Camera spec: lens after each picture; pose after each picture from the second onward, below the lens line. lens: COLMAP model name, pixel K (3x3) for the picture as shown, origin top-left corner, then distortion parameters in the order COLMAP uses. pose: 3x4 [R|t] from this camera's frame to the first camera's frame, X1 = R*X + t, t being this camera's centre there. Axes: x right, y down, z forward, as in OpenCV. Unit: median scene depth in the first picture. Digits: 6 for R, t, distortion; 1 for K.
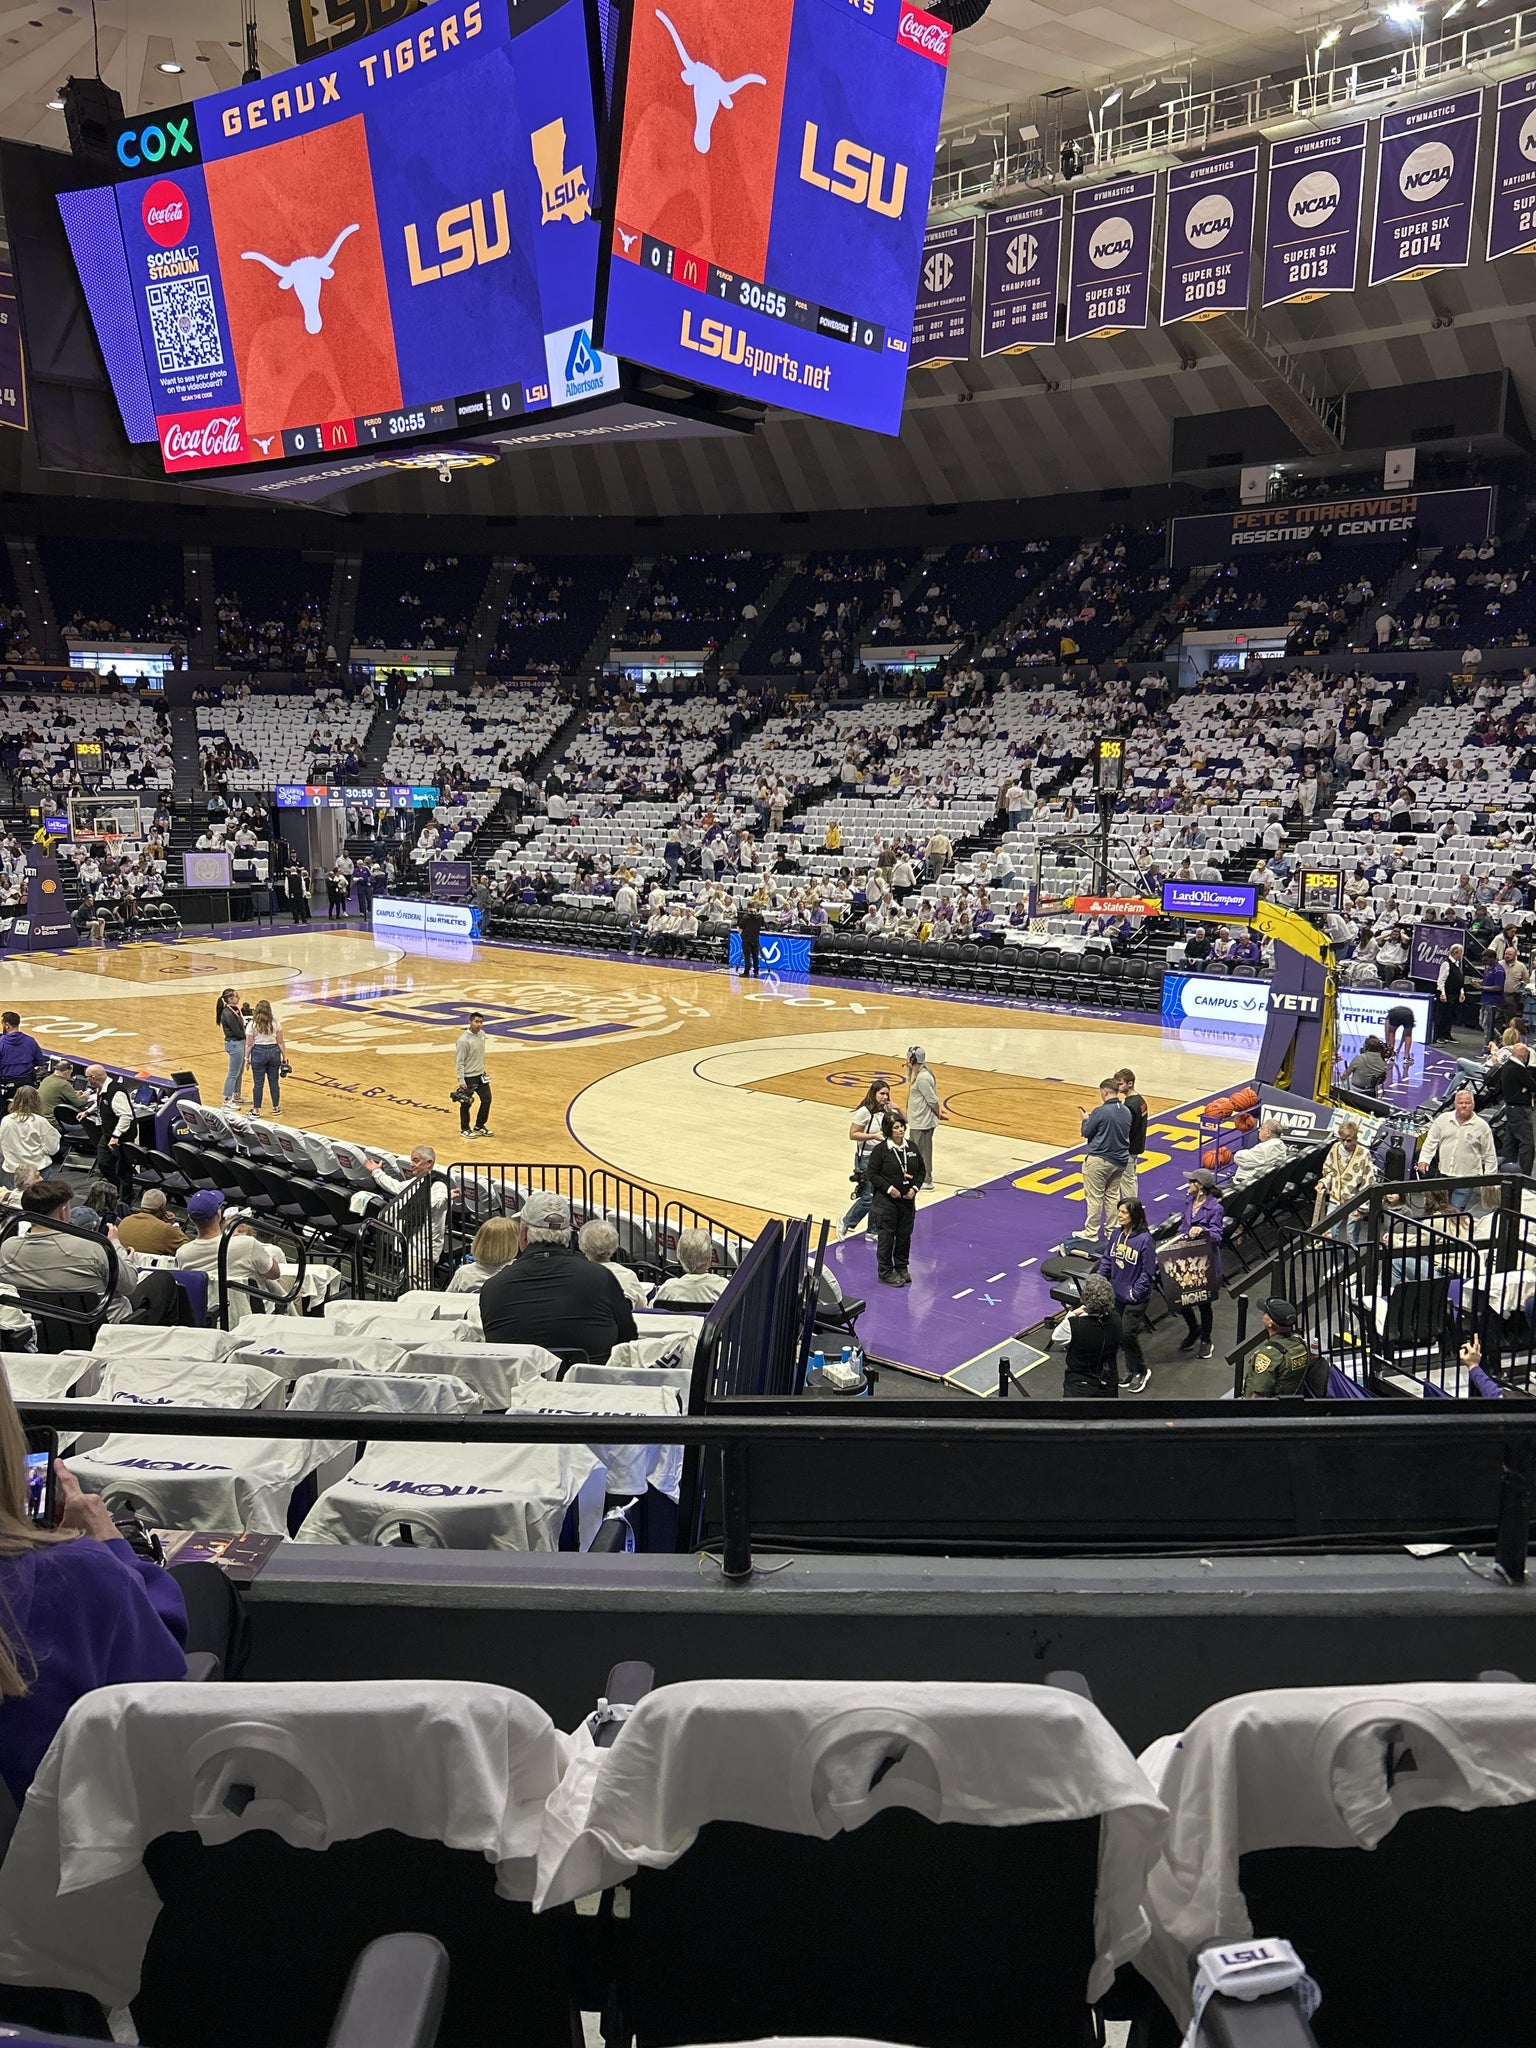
lens RADIAL K [[1523.1, 0, 777.7], [0, 1523.1, 1136.5], [0, 0, 1]] dist [0.033143, -0.045162]
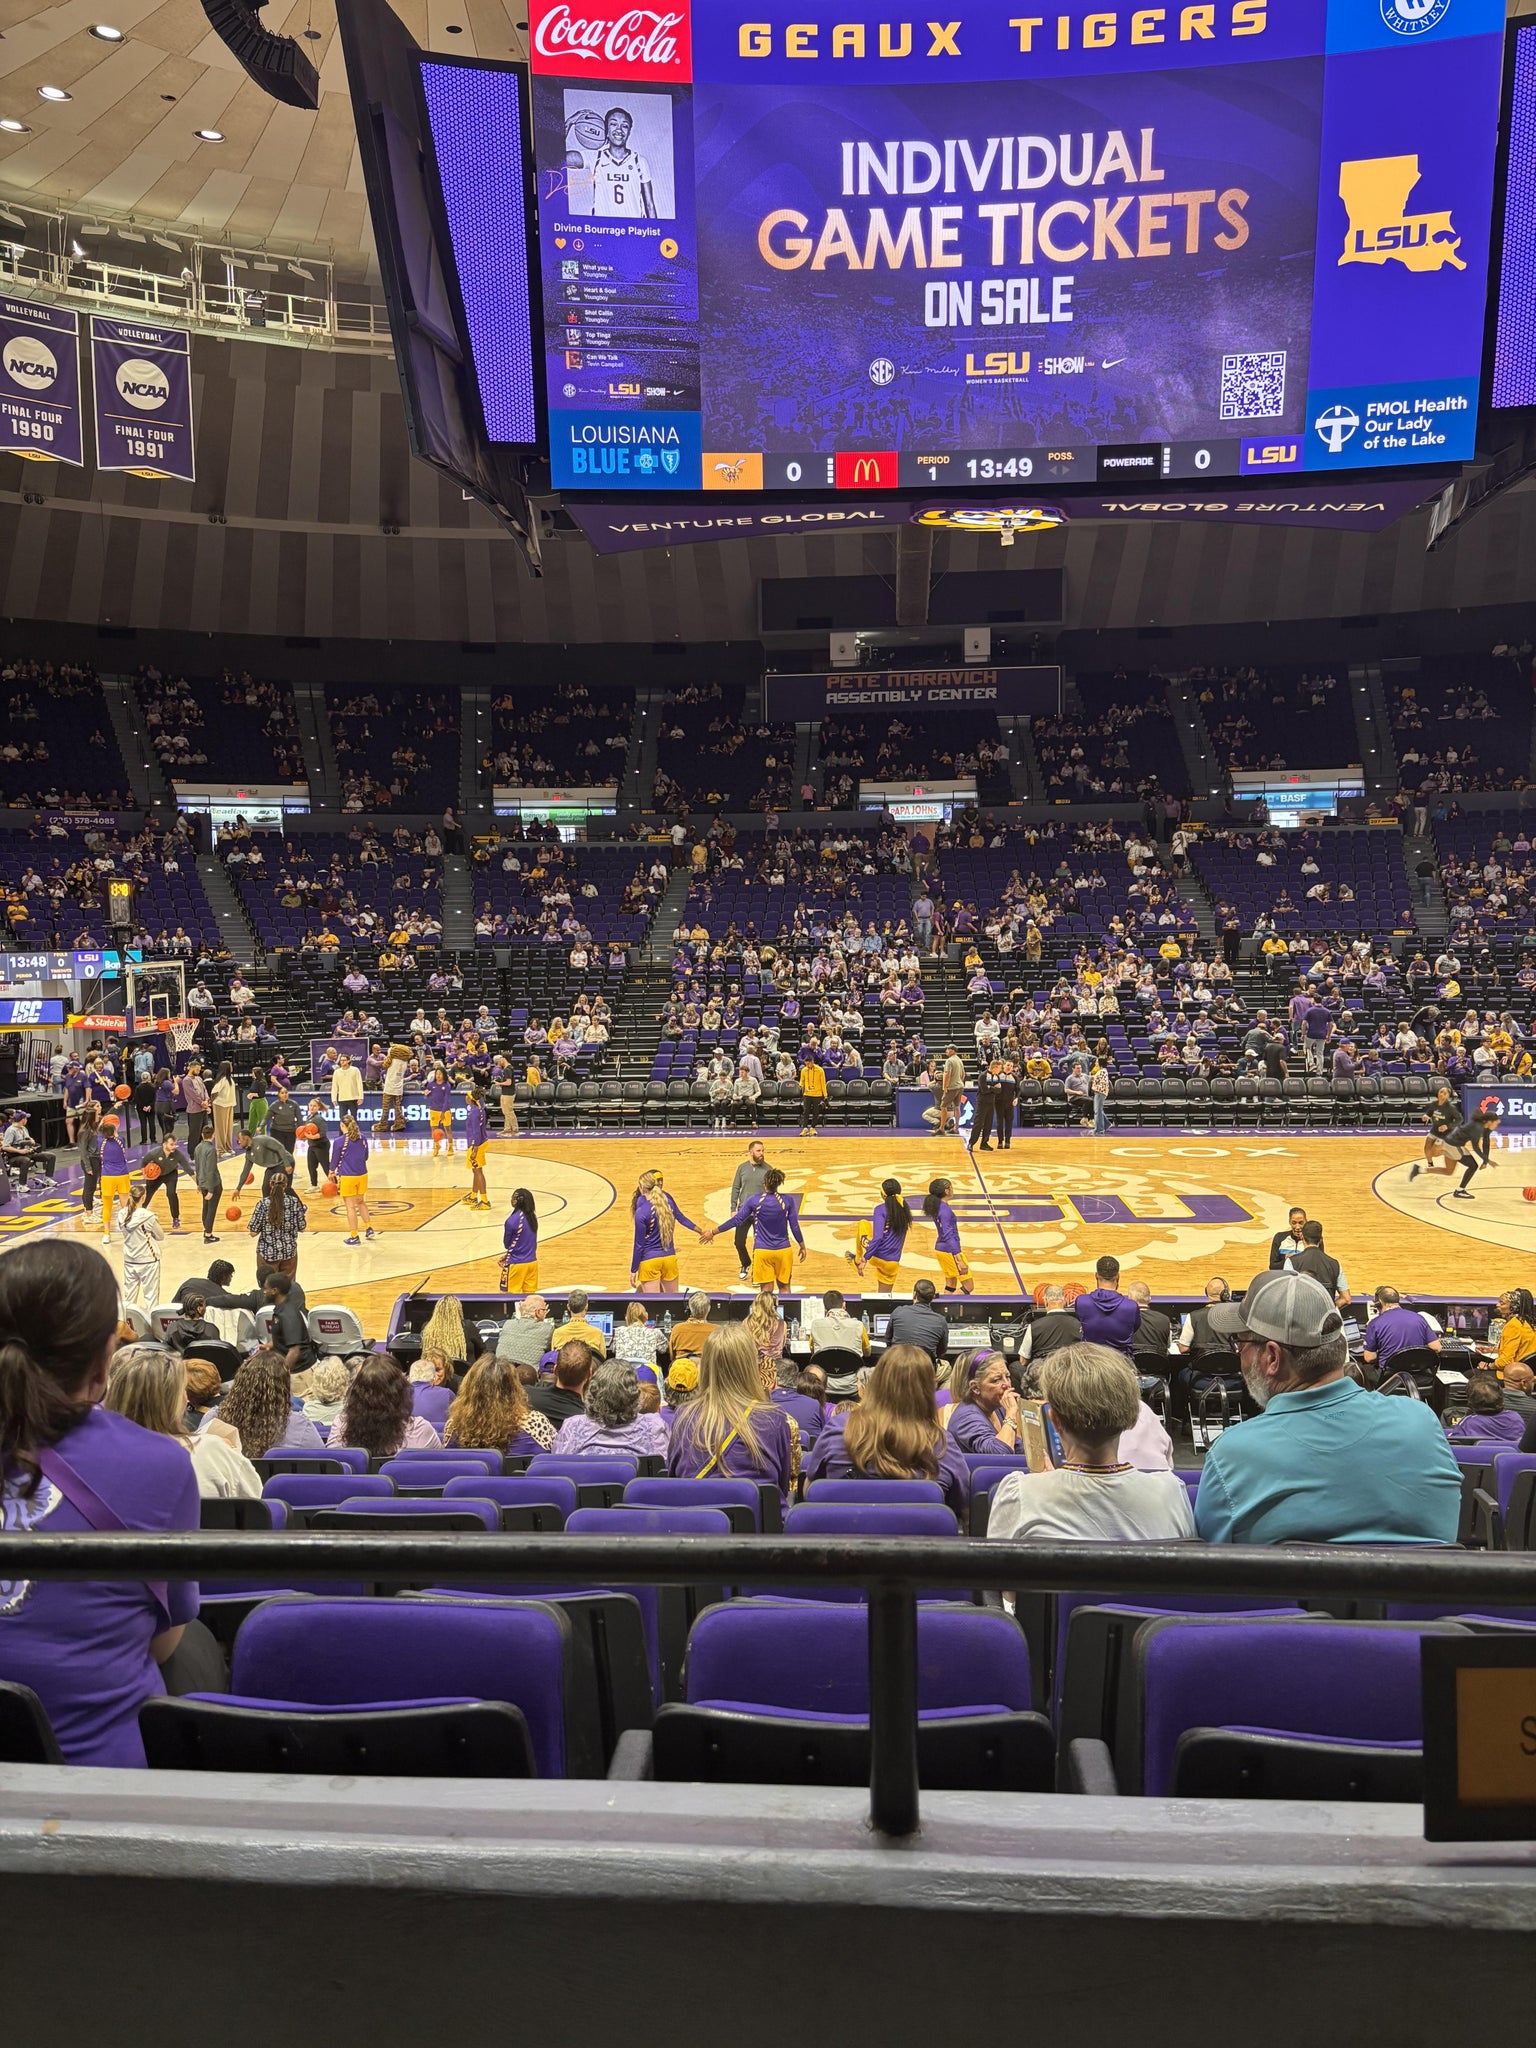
lens RADIAL K [[1556.9, 0, 746.4], [0, 1556.9, 1115.6], [0, 0, 1]] dist [0.008935, -0.038837]
pose [[0.833035, -0.083693, 0.546853, -0.767756], [0.147248, 0.986376, -0.073347, -0.098808], [-0.533264, 0.141624, 0.834010, 0.436115]]
